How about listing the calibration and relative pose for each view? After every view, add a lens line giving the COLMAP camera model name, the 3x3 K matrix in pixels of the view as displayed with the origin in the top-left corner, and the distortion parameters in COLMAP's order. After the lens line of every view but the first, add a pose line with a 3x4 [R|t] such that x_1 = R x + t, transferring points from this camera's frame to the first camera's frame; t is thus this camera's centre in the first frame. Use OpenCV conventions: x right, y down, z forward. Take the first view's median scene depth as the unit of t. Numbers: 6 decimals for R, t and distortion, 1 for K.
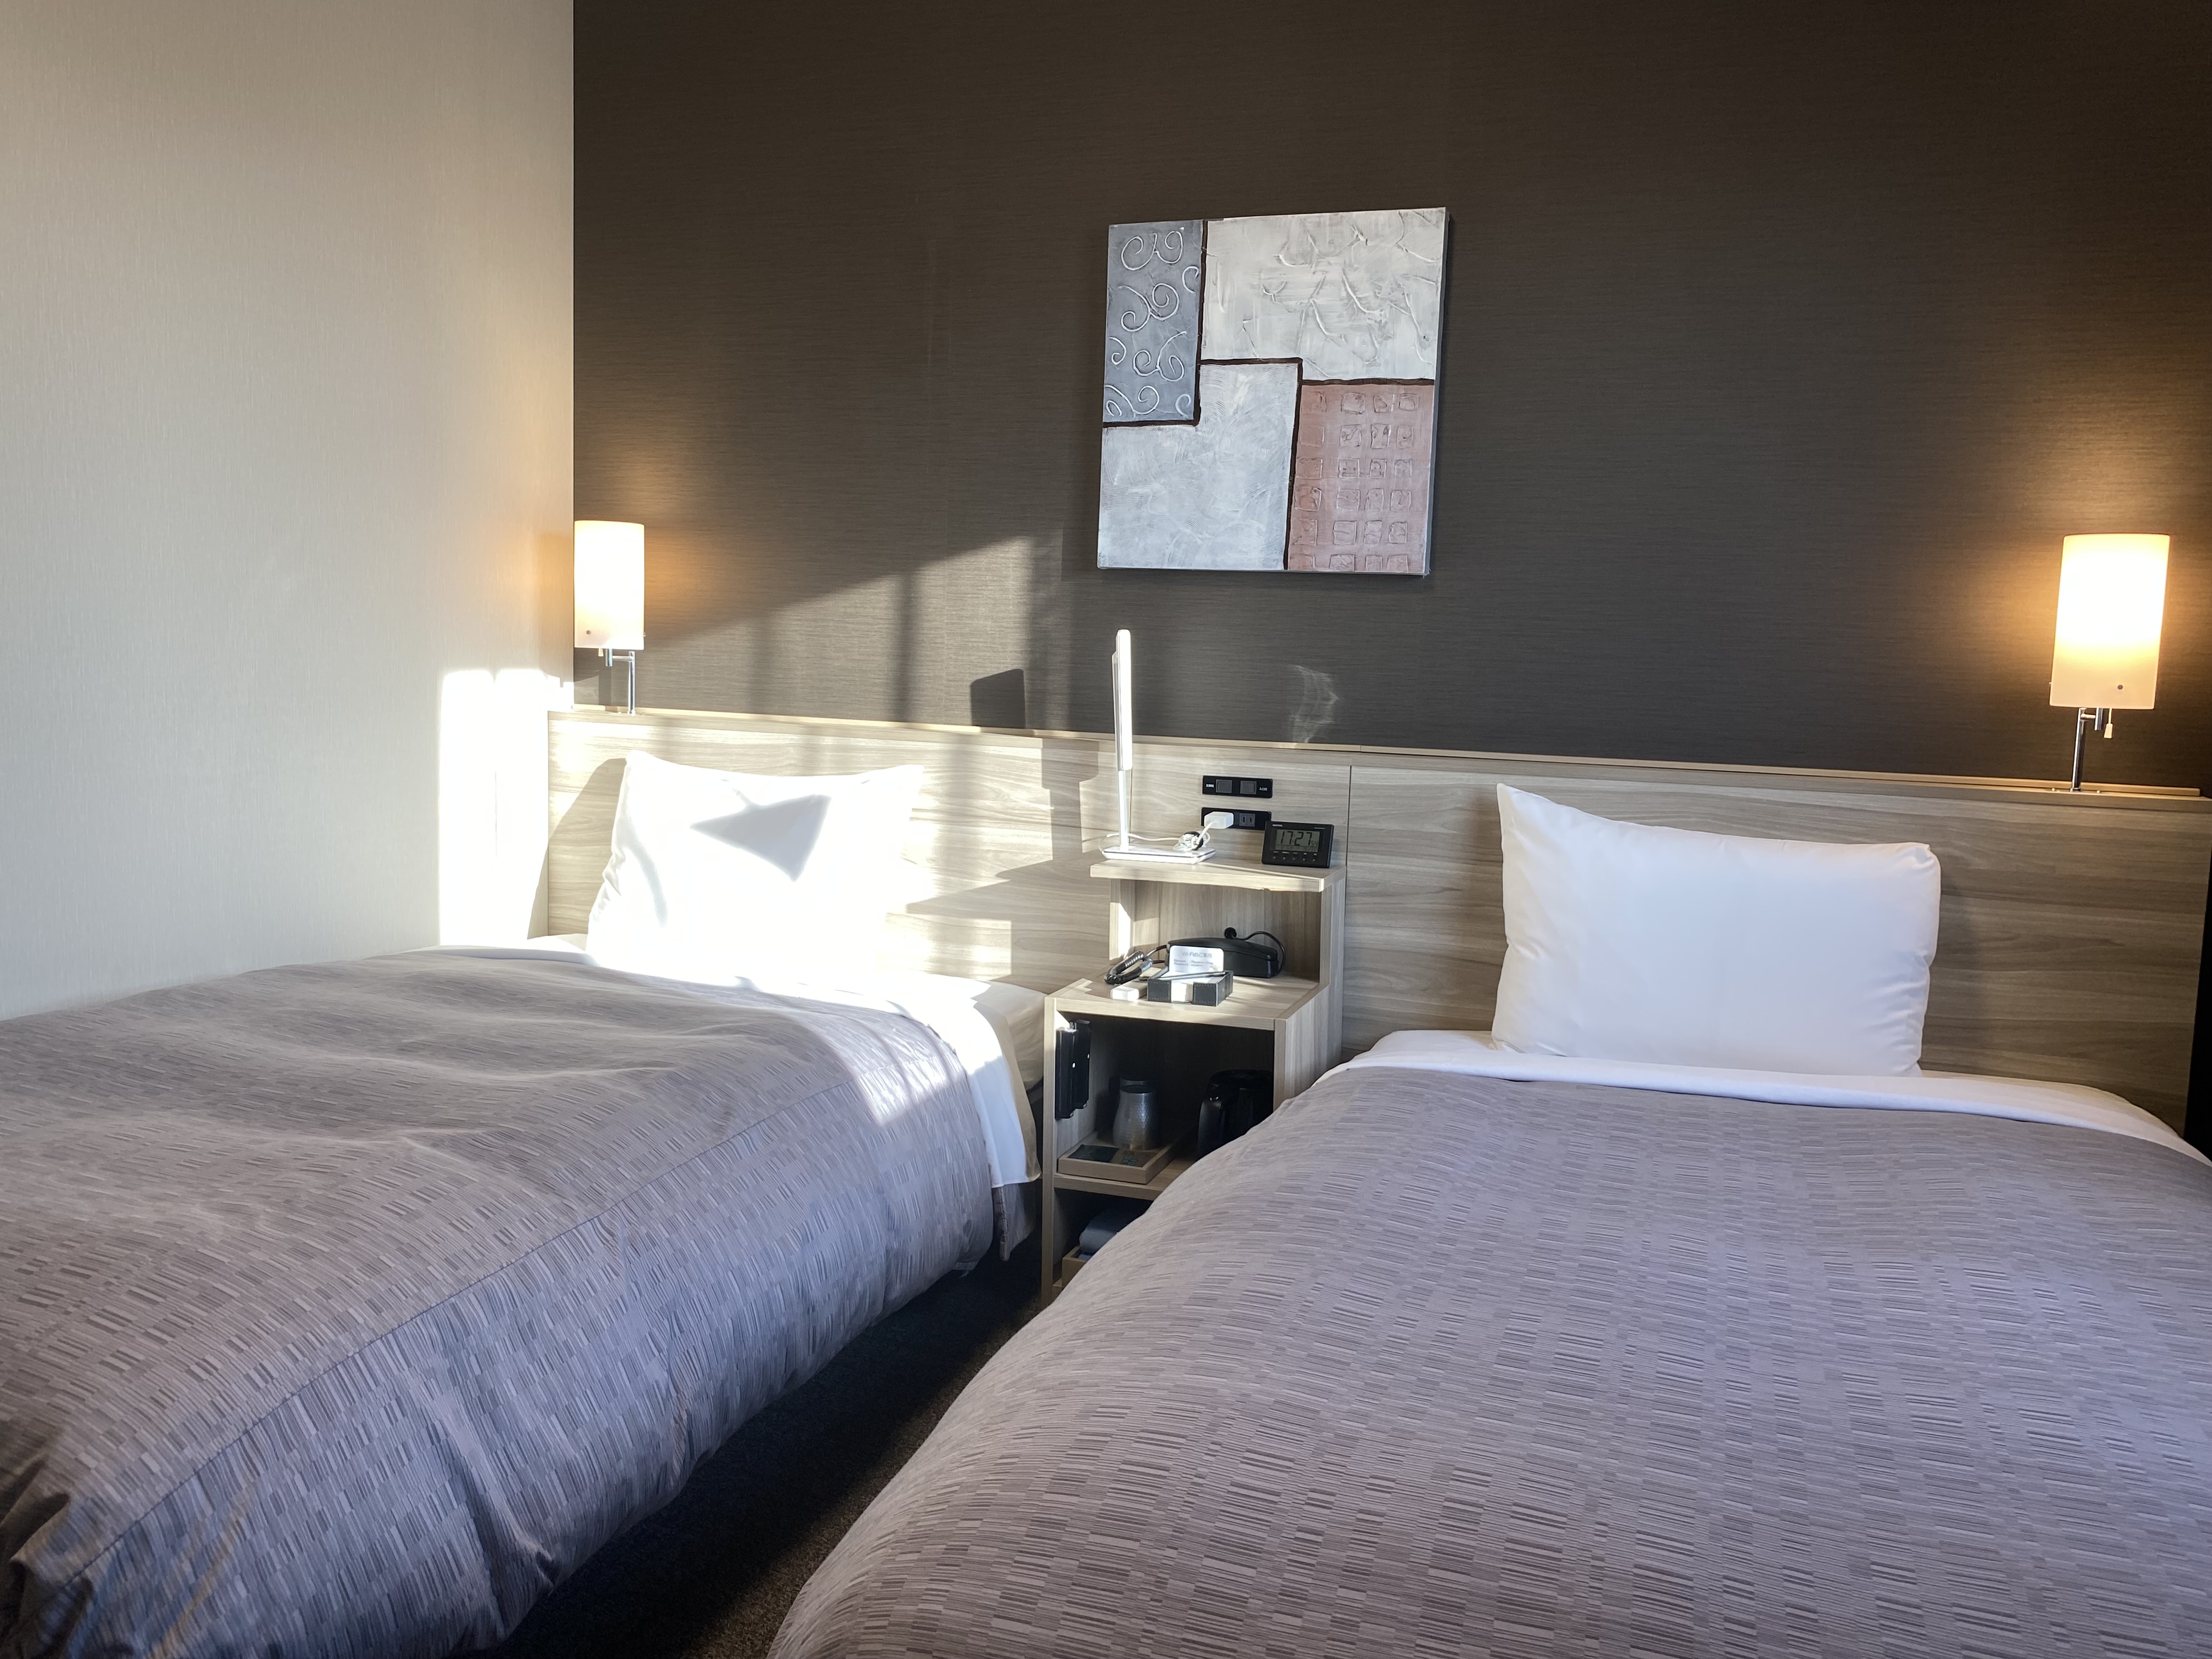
lens RADIAL K [[1634.3, 0, 1102.4], [0, 1634.3, 863.2], [0, 0, 1]] dist [0.008453, -0.002623]
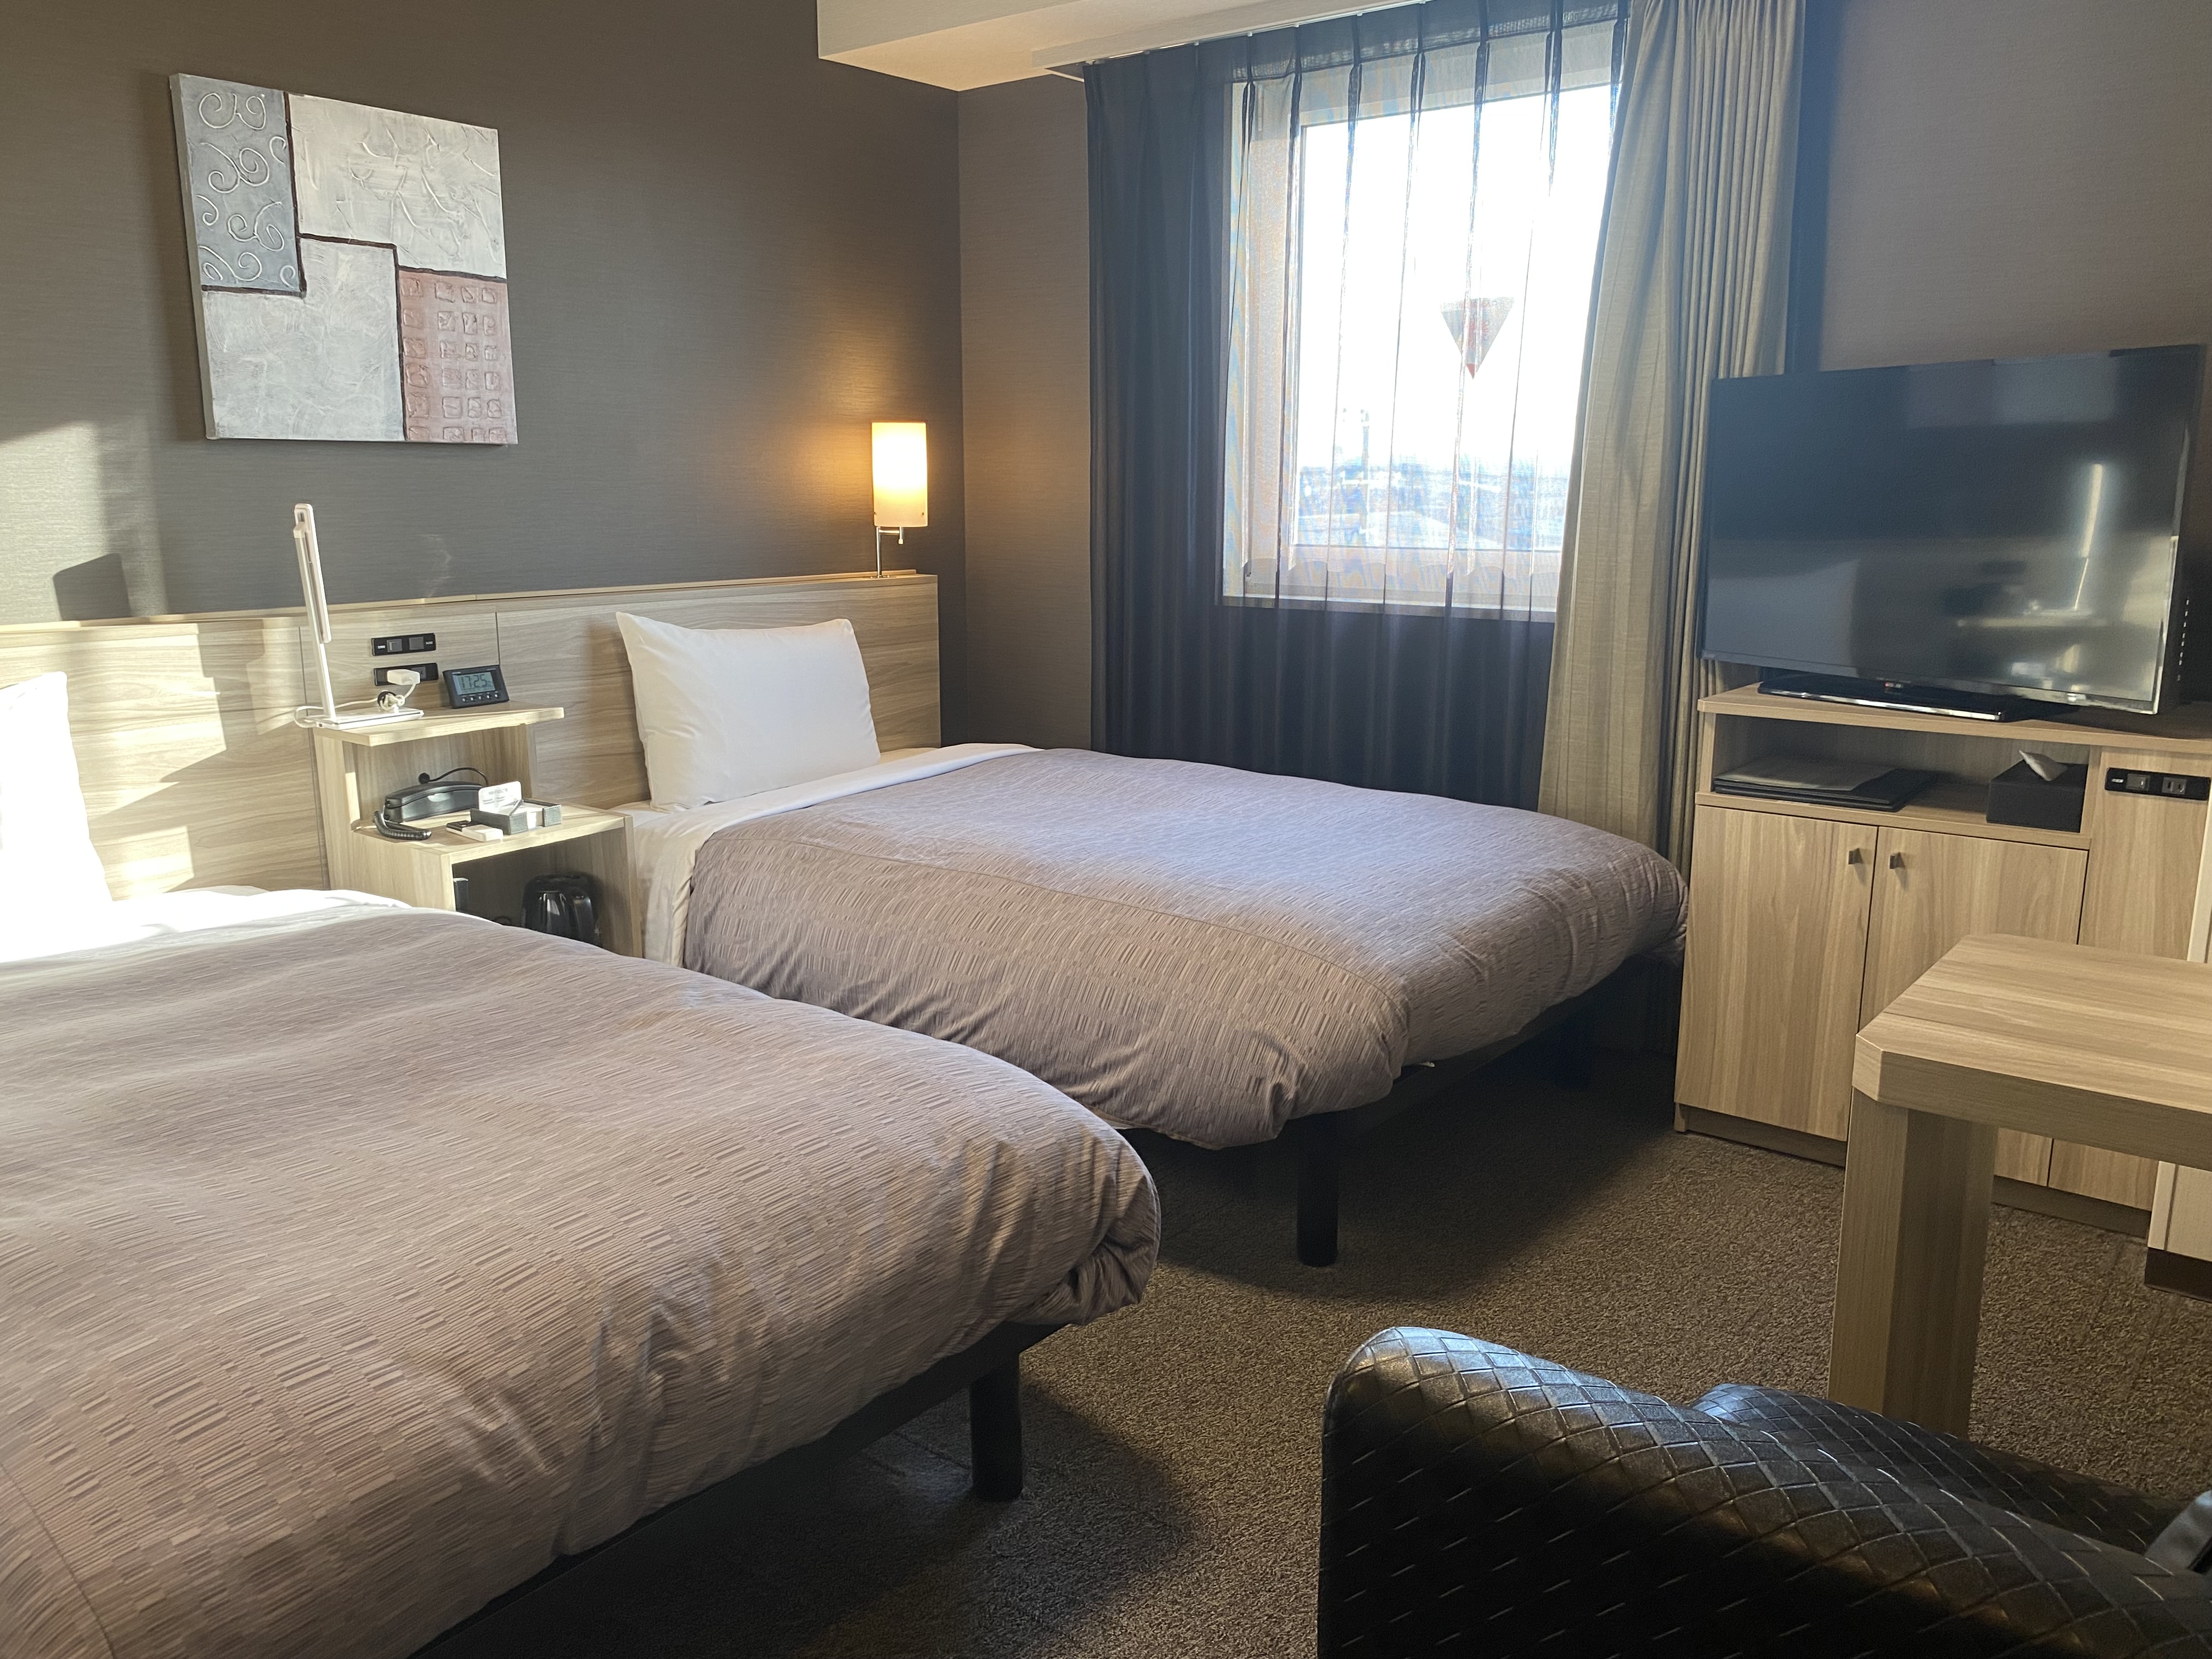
lens RADIAL K [[1687.9, 0, 1106.0], [0, 1687.9, 829.5], [0, 0, 1]] dist [0.002015, -0.005091]
pose [[0.308753, -0.229713, 0.922986, -0.842892], [0.132279, 0.971338, 0.197497, -0.087862], [-0.941899, 0.061114, 0.330289, 0.201582]]
